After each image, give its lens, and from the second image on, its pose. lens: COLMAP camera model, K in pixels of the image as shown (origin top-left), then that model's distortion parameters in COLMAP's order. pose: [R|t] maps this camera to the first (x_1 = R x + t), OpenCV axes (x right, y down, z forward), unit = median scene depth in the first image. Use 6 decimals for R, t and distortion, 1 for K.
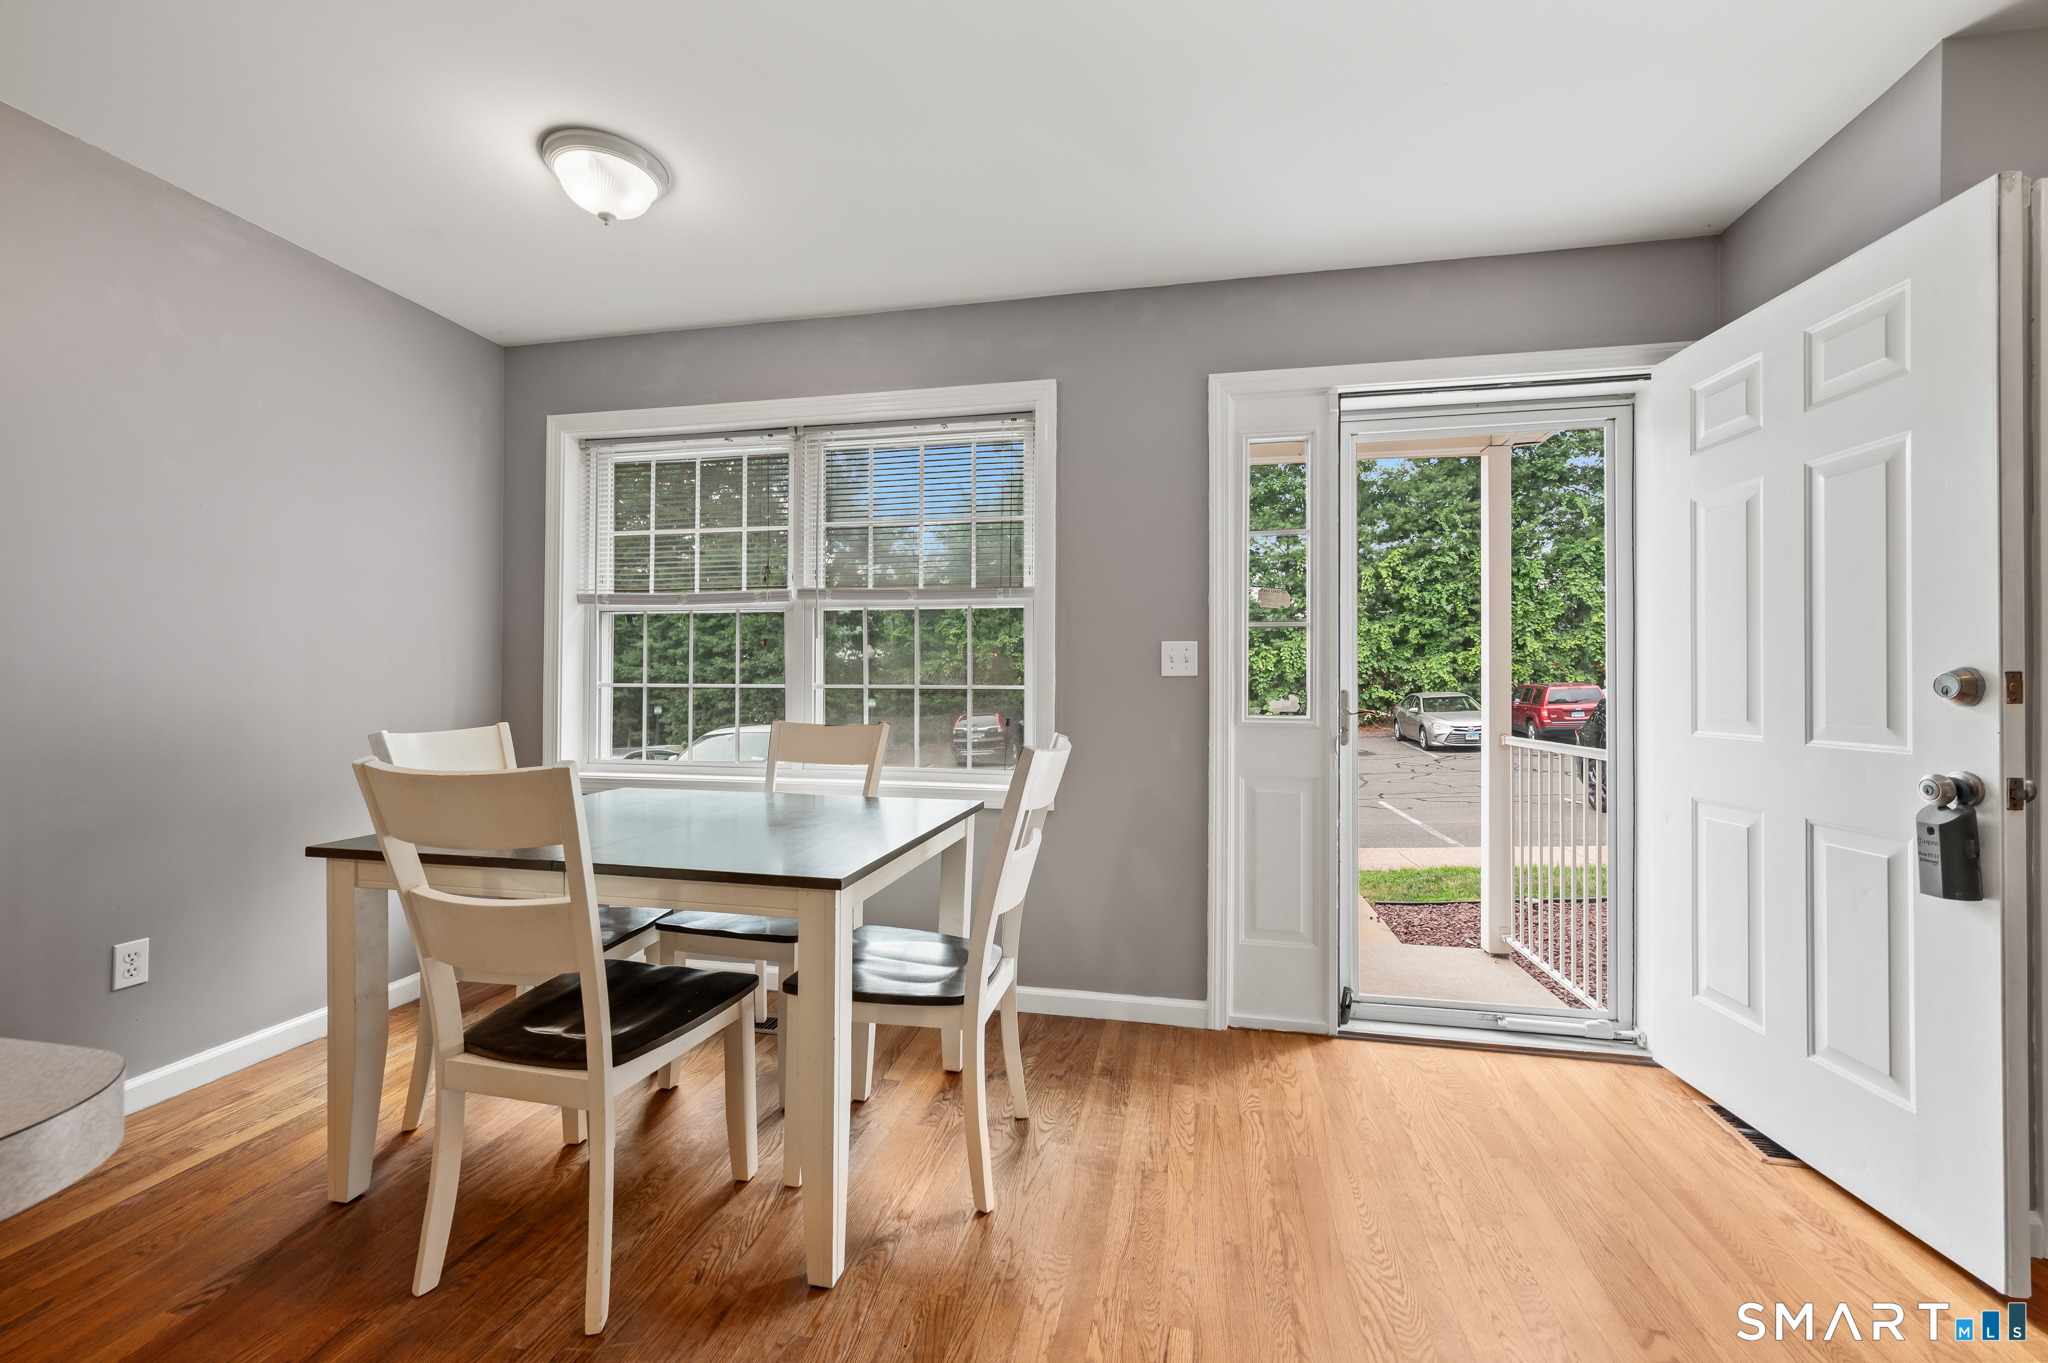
lens RADIAL K [[810.3, 0, 1027.6], [0, 810.3, 675.3], [0, 0, 1]] dist [0.000482, -0.000170]
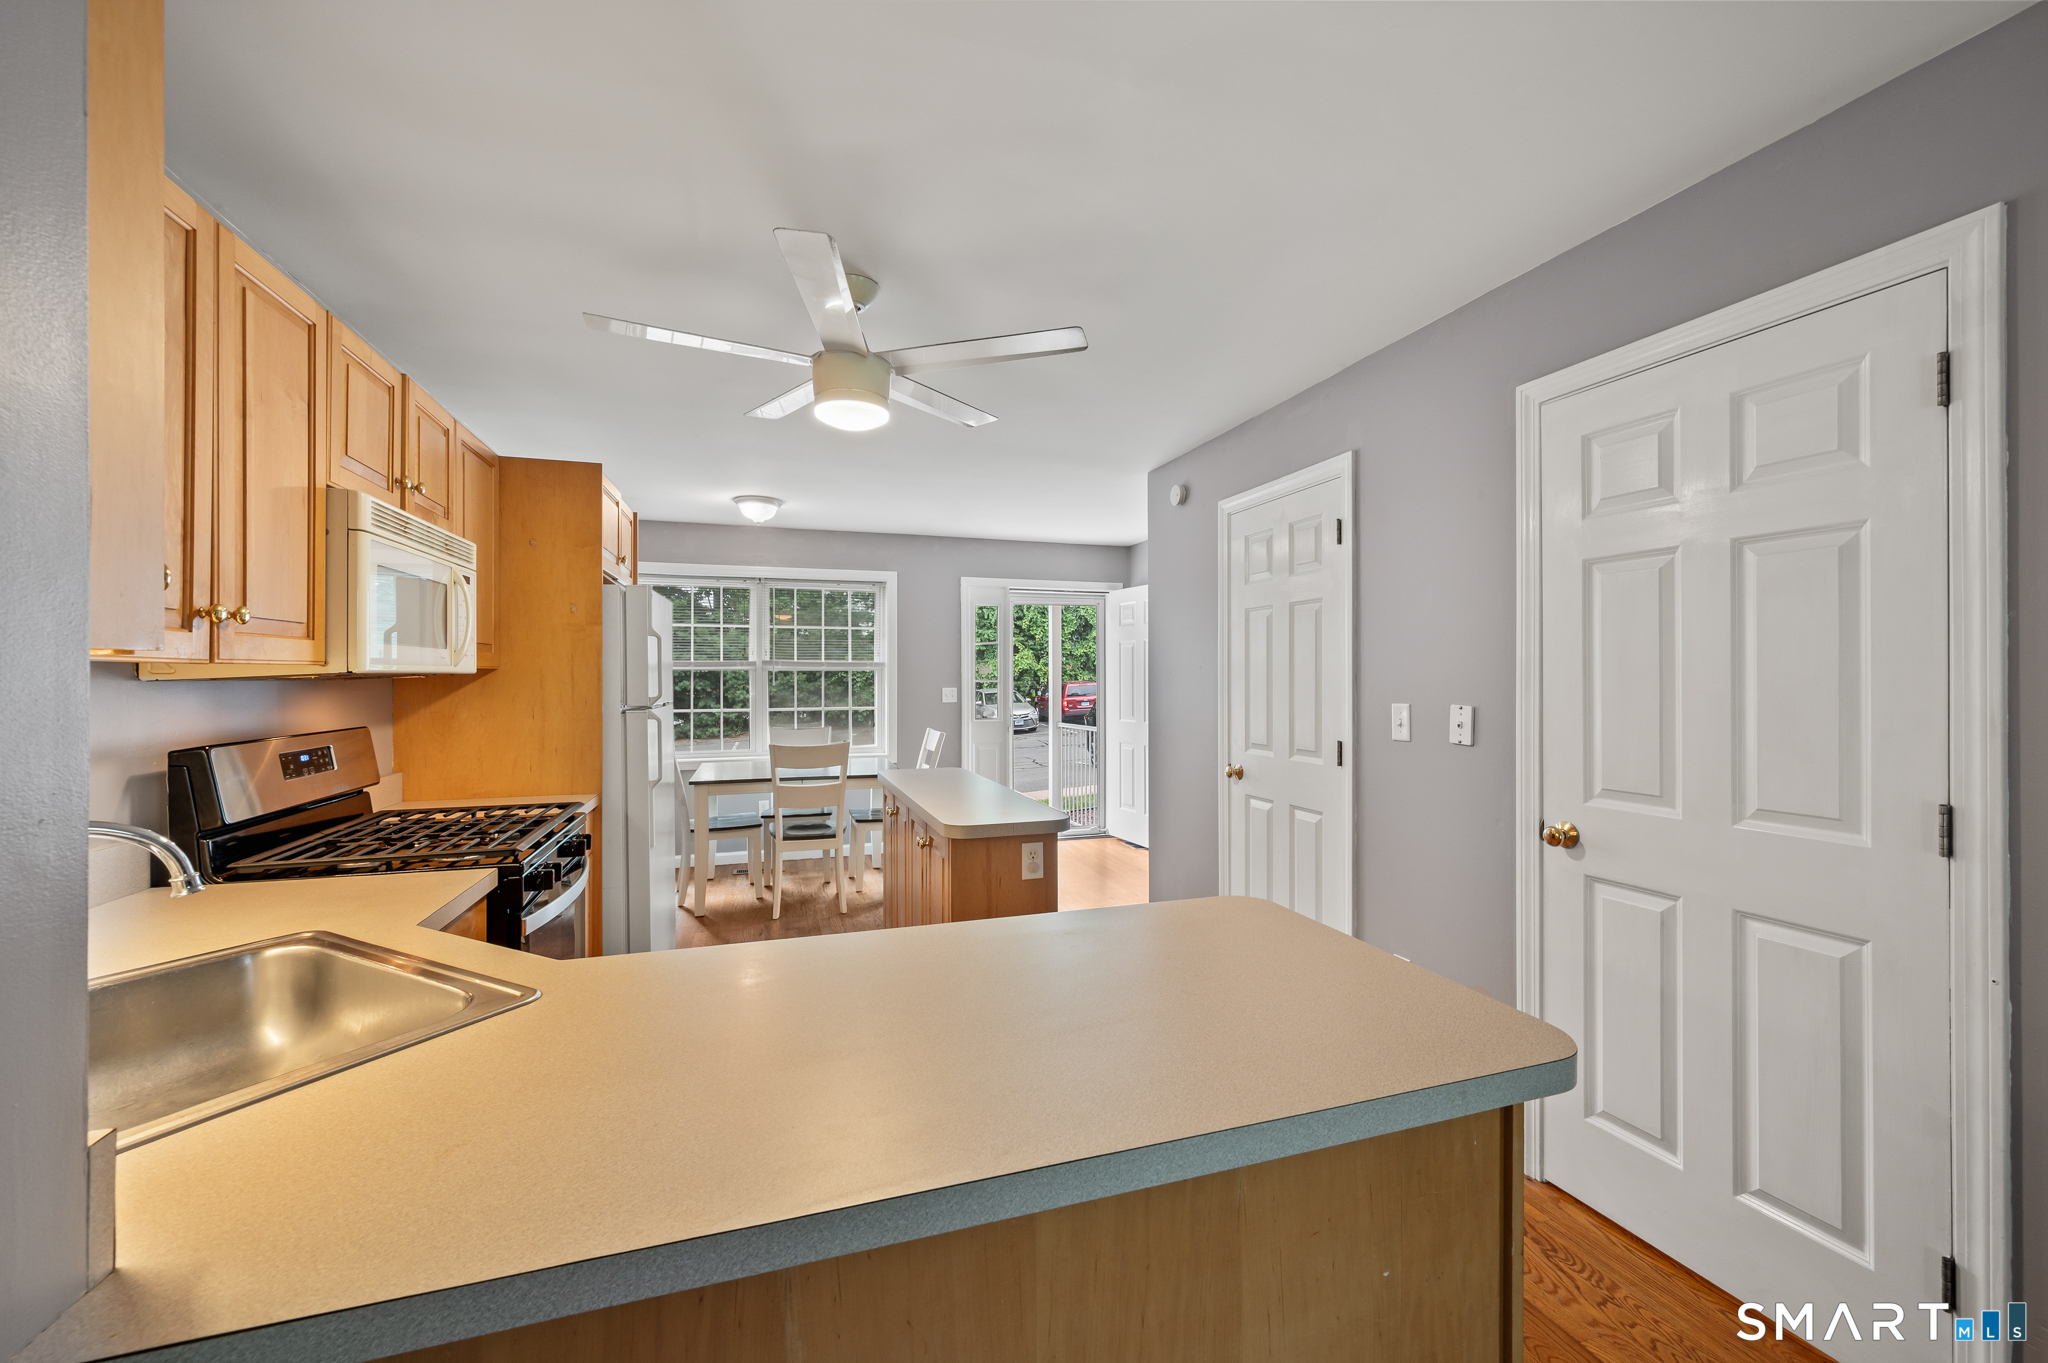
lens RADIAL K [[810.3, 0, 1027.6], [0, 810.3, 675.3], [0, 0, 1]] dist [0.000482, -0.000170]
pose [[0.864218, -0.003307, 0.503107, -0.790420], [-0.001689, 0.999954, 0.009474, -0.098768], [-0.503115, -0.009037, 0.864172, -1.140801]]
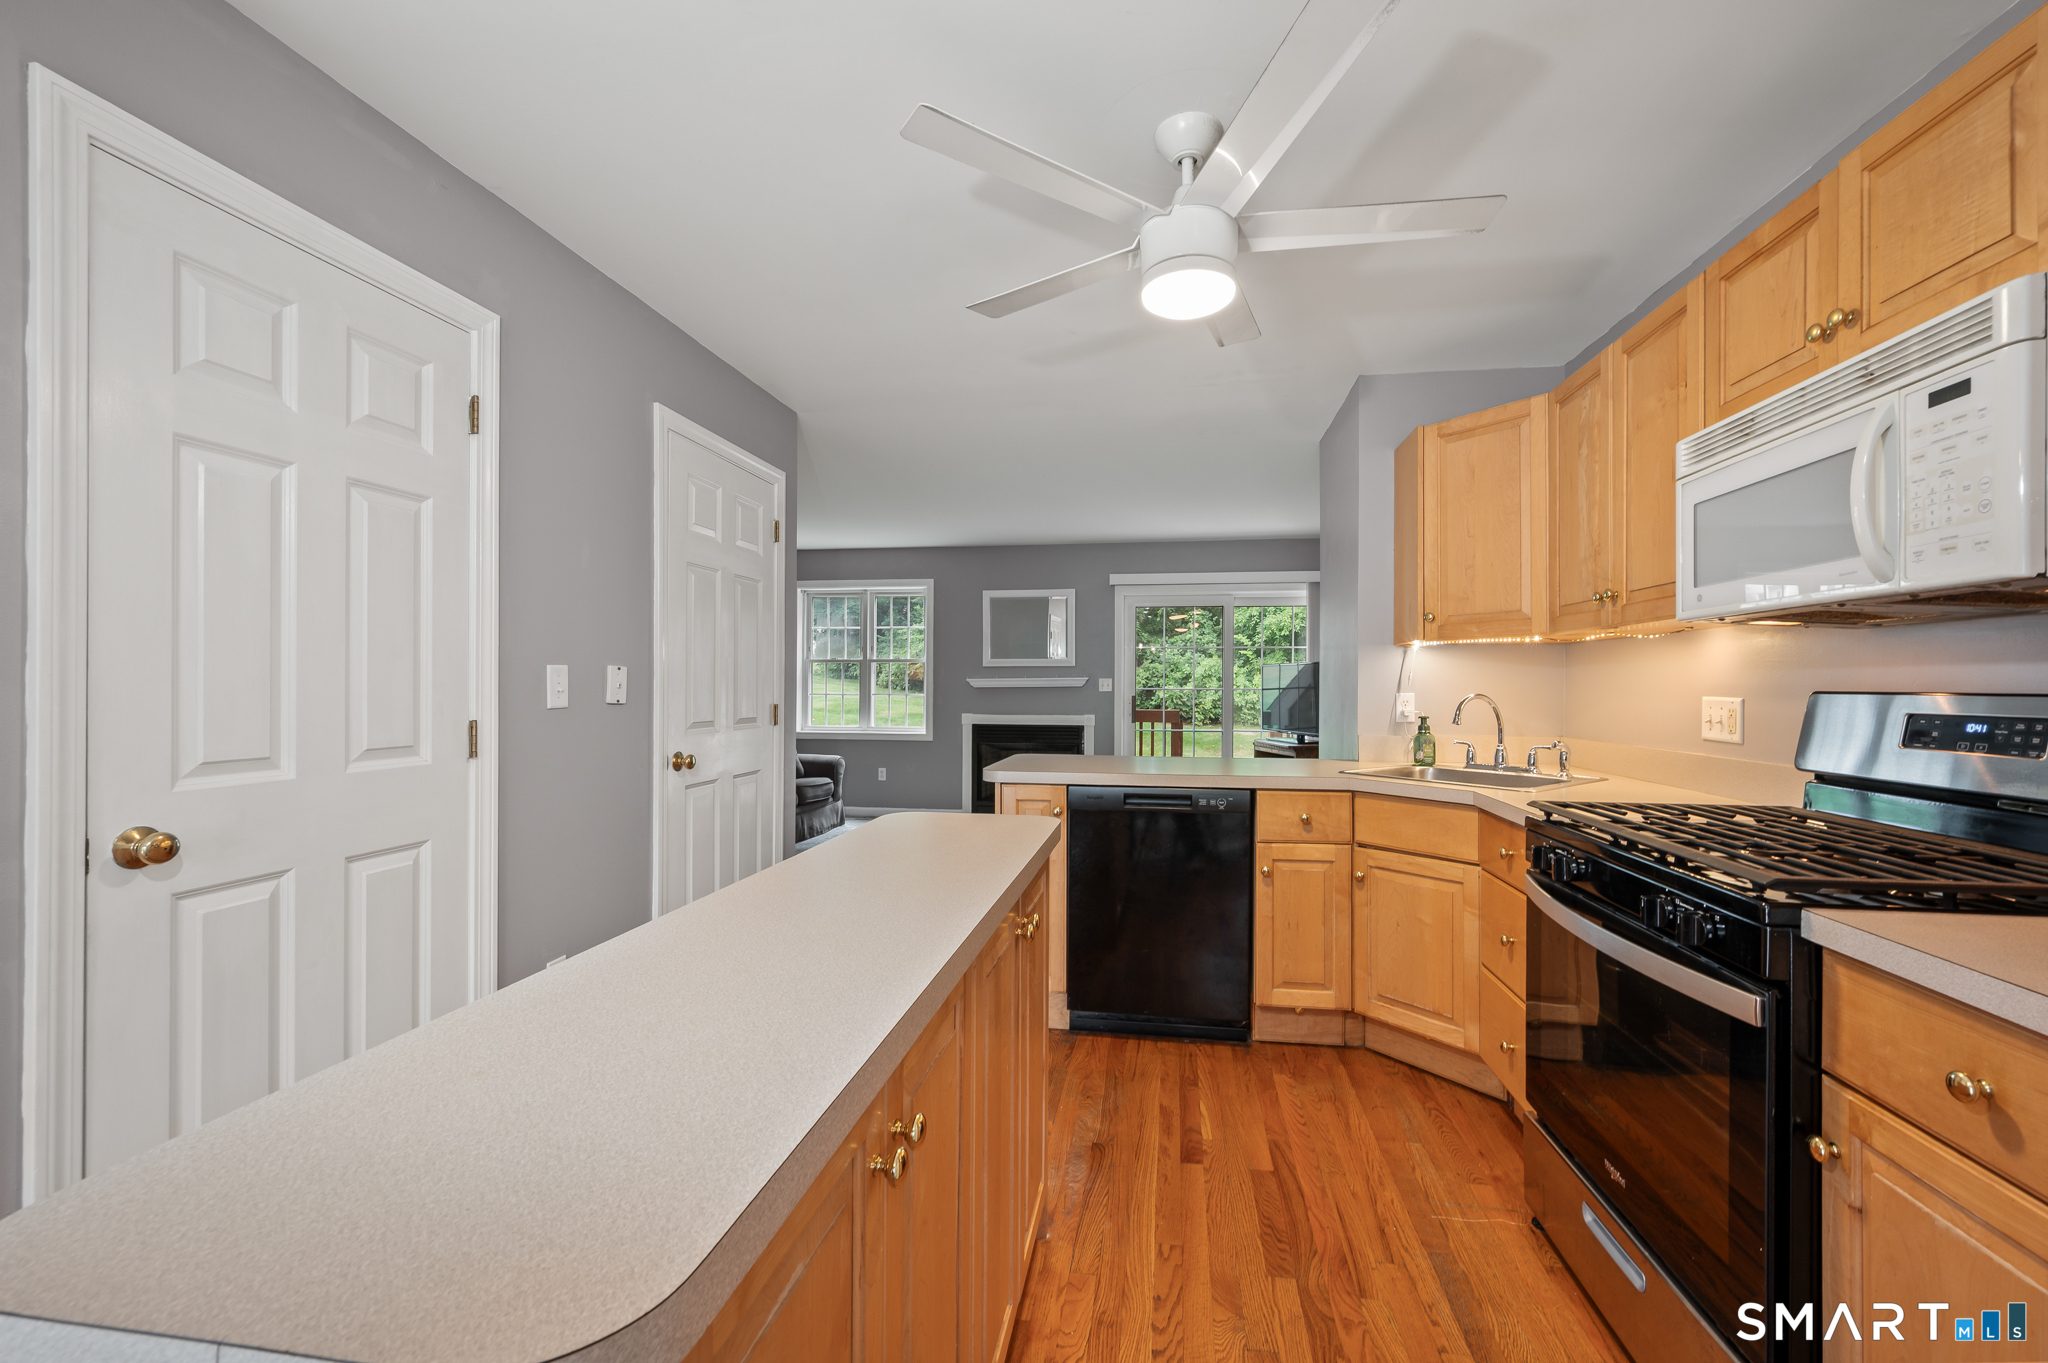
lens RADIAL K [[817.4, 0, 1049.9], [0, 817.4, 685.4], [0, 0, 1]] dist [-0.000247, -0.000002]
pose [[-0.998348, -0.007918, -0.056910, -0.375857], [-0.007359, 0.999923, -0.010014, -0.031333], [0.056985, -0.009579, -0.998329, 0.335453]]
